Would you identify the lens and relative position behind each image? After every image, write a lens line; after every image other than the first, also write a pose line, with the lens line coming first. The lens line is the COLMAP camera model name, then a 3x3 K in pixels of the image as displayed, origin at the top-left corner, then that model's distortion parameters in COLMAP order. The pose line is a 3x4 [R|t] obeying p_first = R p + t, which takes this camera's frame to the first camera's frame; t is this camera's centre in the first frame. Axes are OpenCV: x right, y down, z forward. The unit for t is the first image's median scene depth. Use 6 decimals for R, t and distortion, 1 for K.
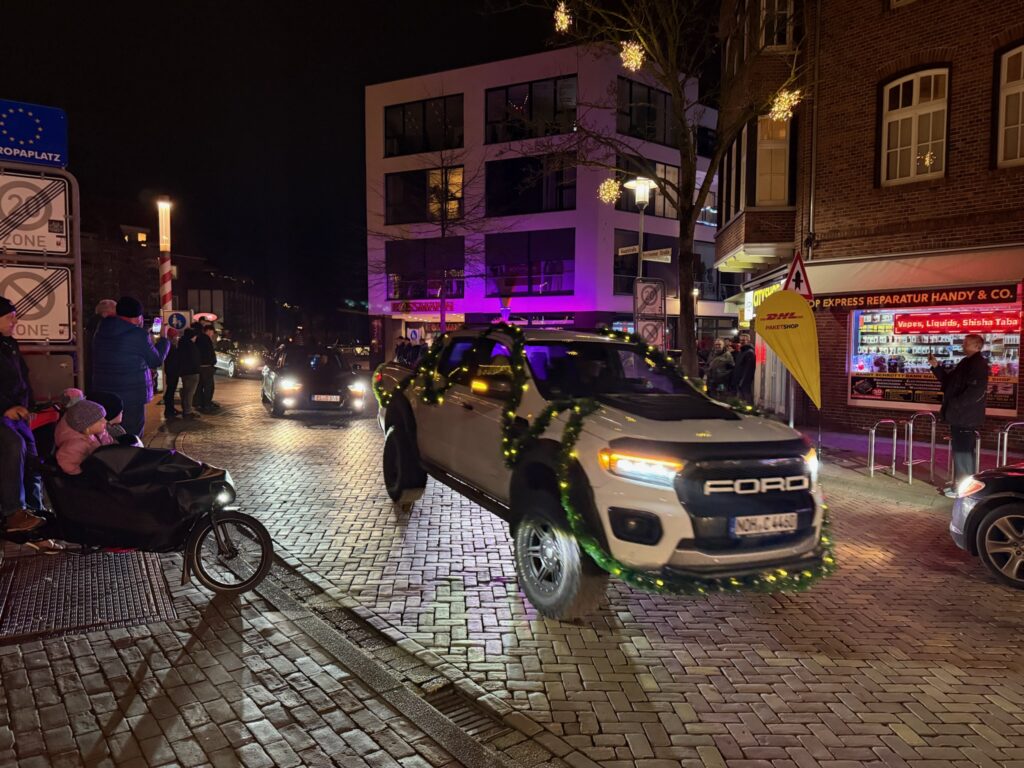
lens RADIAL K [[711.5, 0, 503.9], [0, 711.5, 384.1], [0, 0, 1]] dist [0.029514, -0.028788]
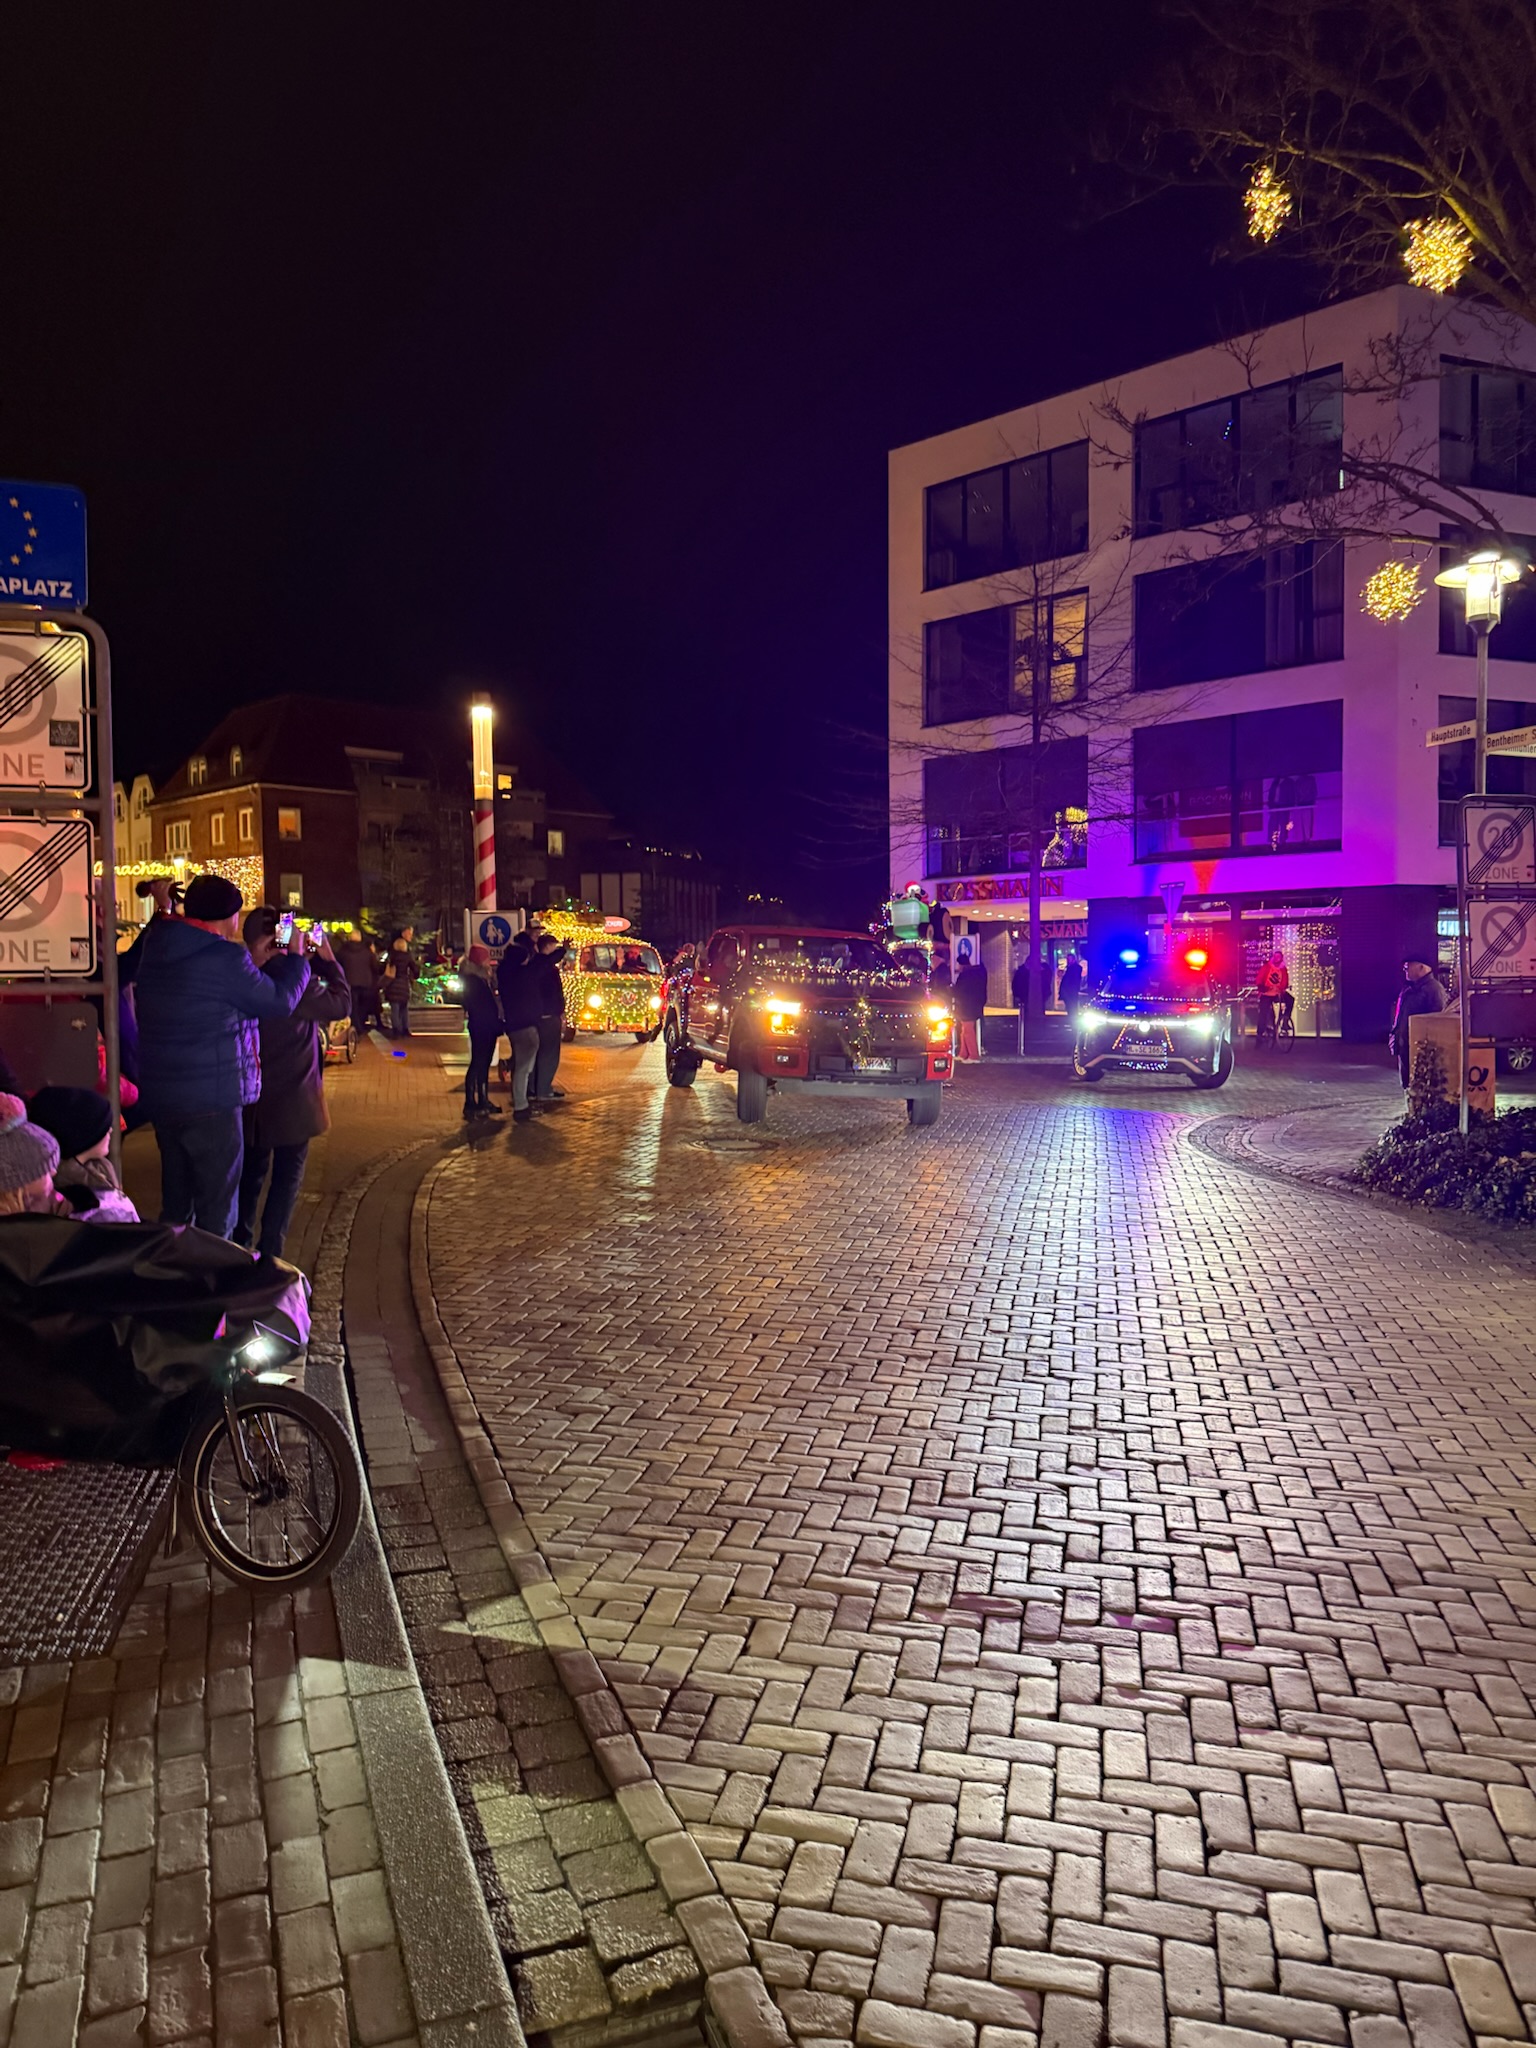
lens RADIAL K [[1421.3, 0, 784.6], [0, 1421.3, 1007.6], [0, 0, 1]] dist [0.031095, -0.030697]
pose [[0.957687, -0.006627, -0.287734, 0.053714], [-0.001594, 0.999597, -0.028328, -0.005965], [0.287806, 0.027588, 0.957291, 0.118682]]
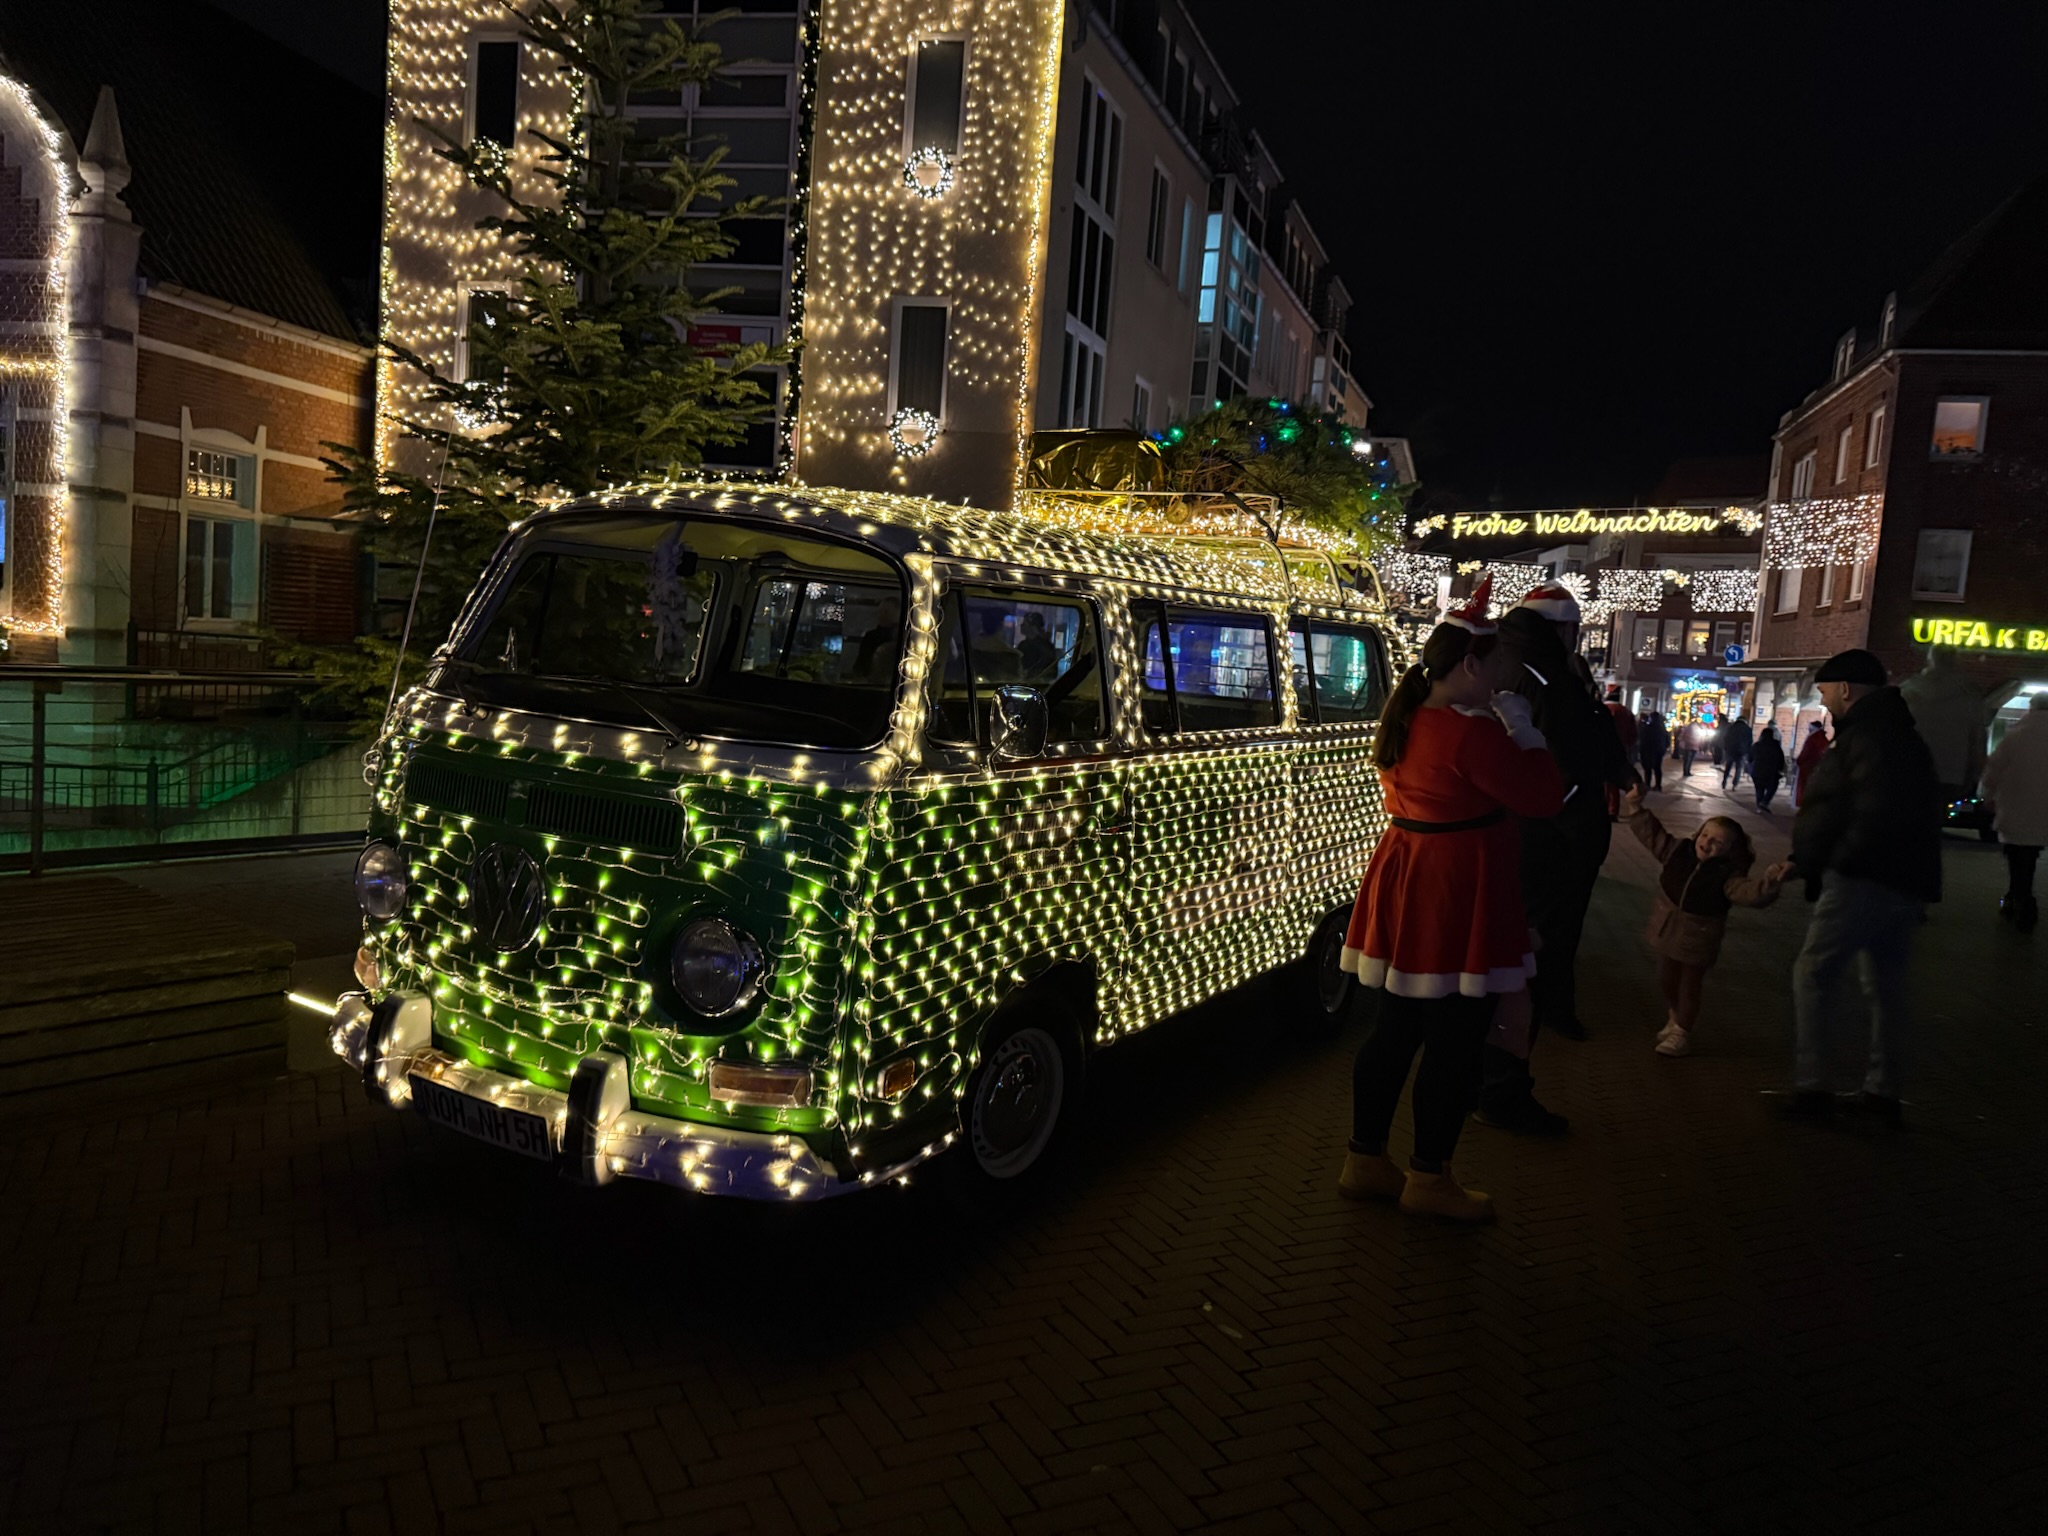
lens RADIAL K [[1423.8, 0, 1029.5], [0, 1423.8, 771.8], [0, 0, 1]] dist [0.032060, -0.032349]
pose [[0.201625, 0.102333, -0.974102, -0.720496], [-0.129420, 0.988591, 0.077067, -0.151726], [0.970875, 0.110529, 0.212569, 2.016457]]
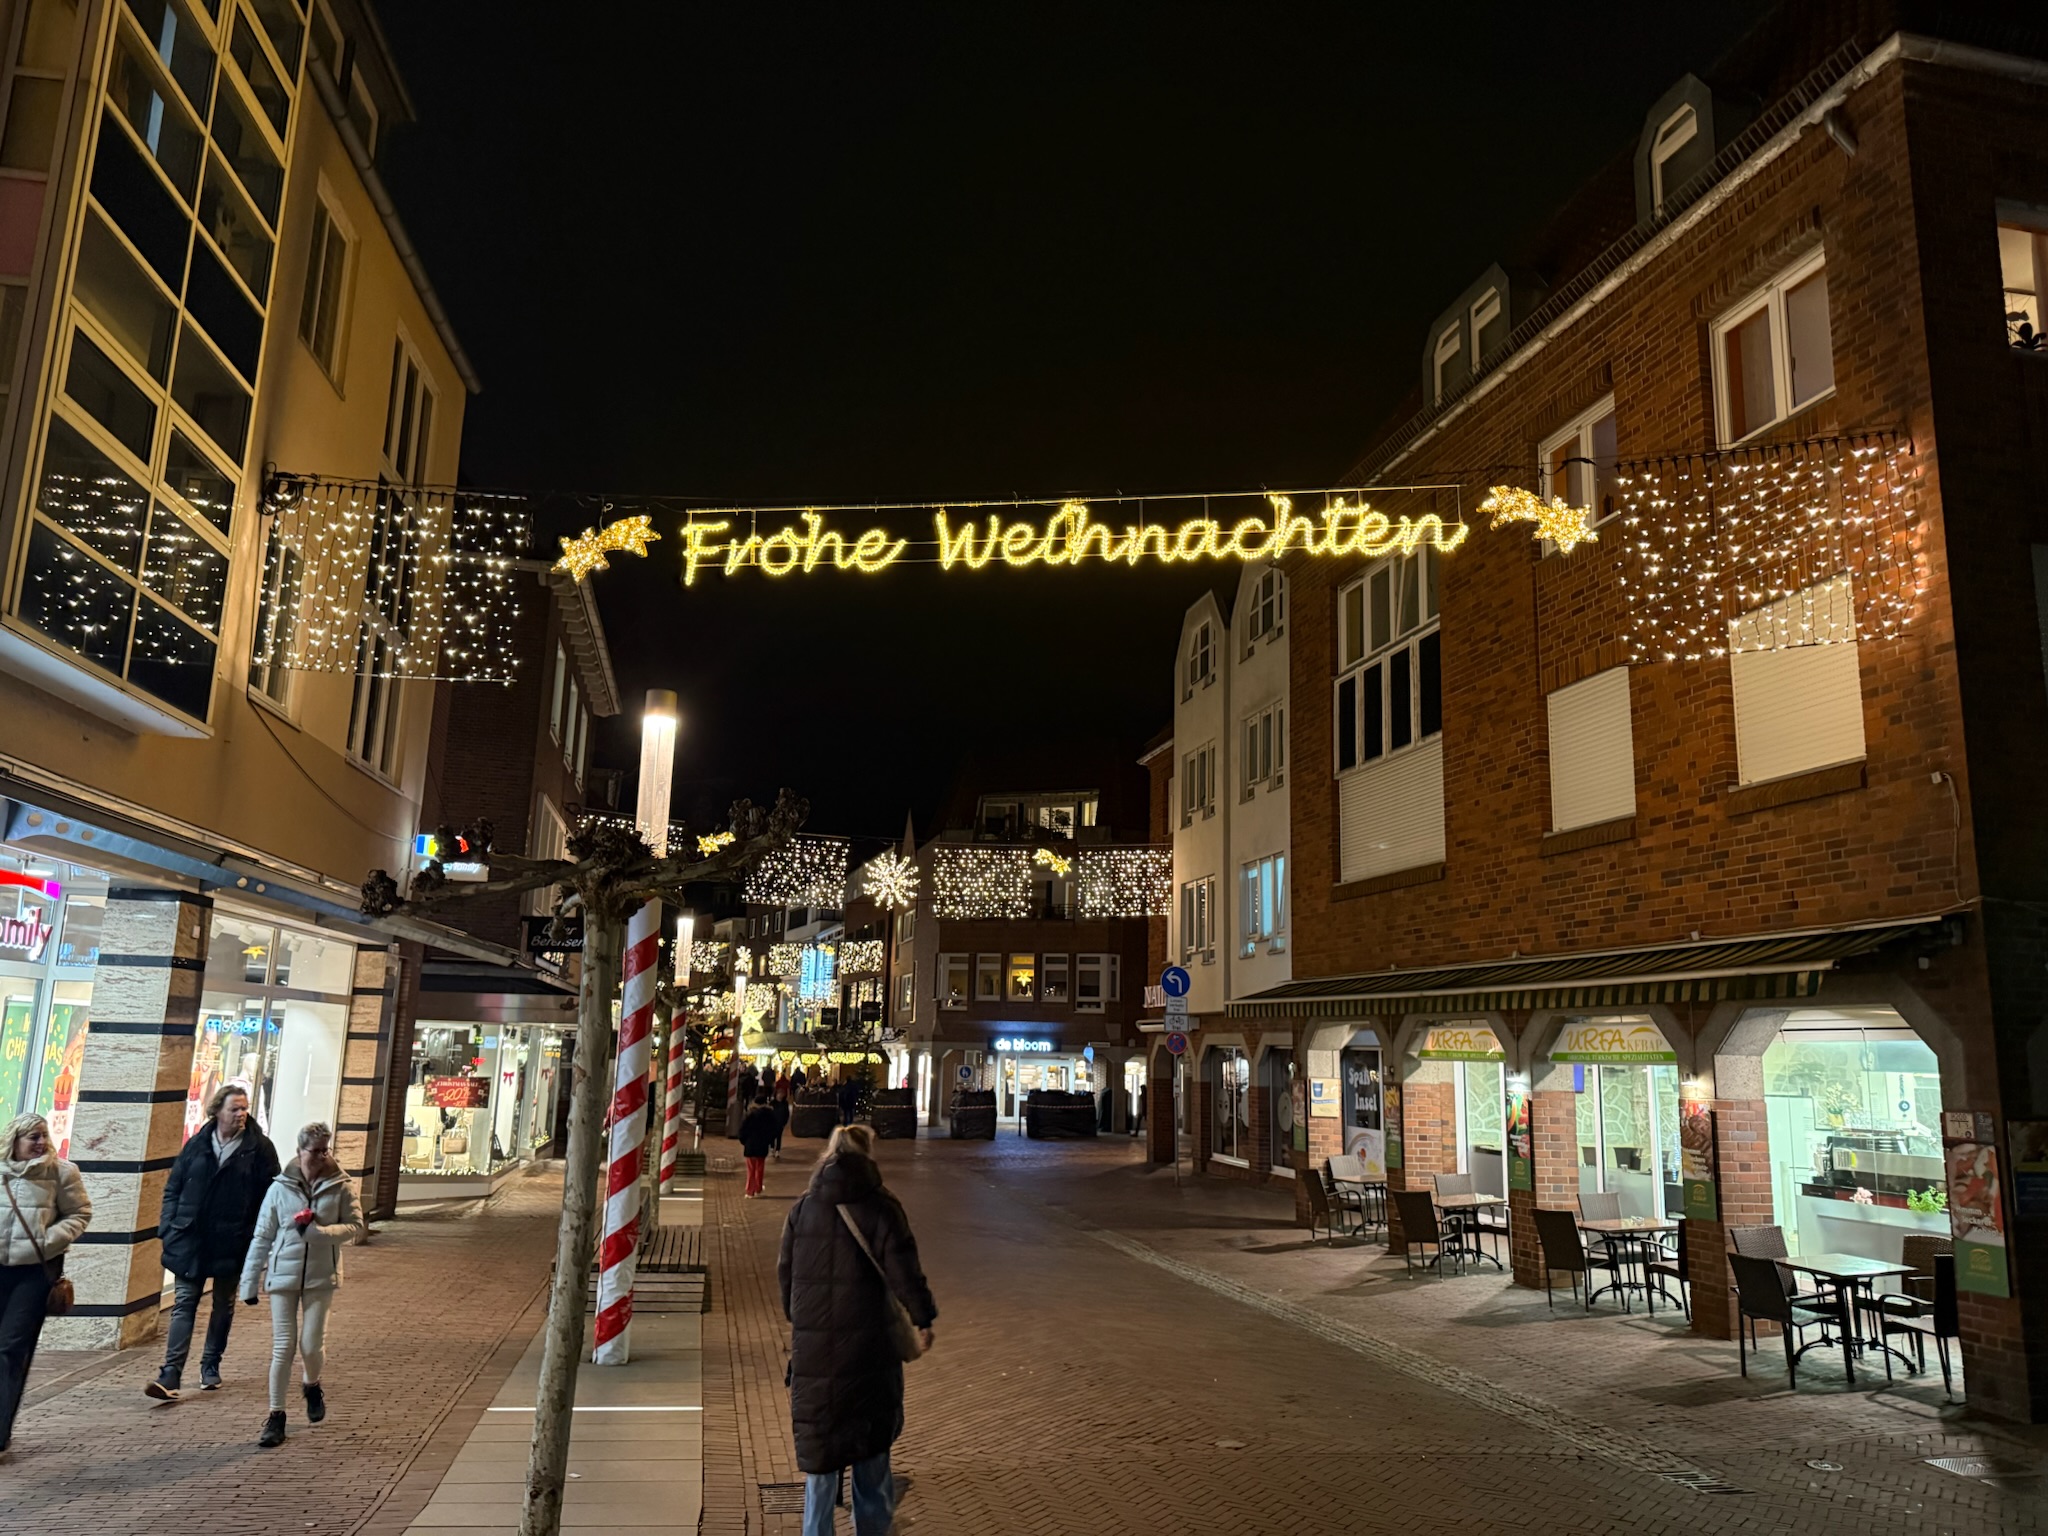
lens RADIAL K [[1420.9, 0, 1006.2], [0, 1420.9, 760.7], [0, 0, 1]] dist [0.034549, -0.033805]
pose [[0.647487, -0.135546, -0.749926, -2.425127], [-0.073291, 0.968418, -0.238317, -0.200211], [0.758544, 0.209270, 0.617103, 2.930314]]
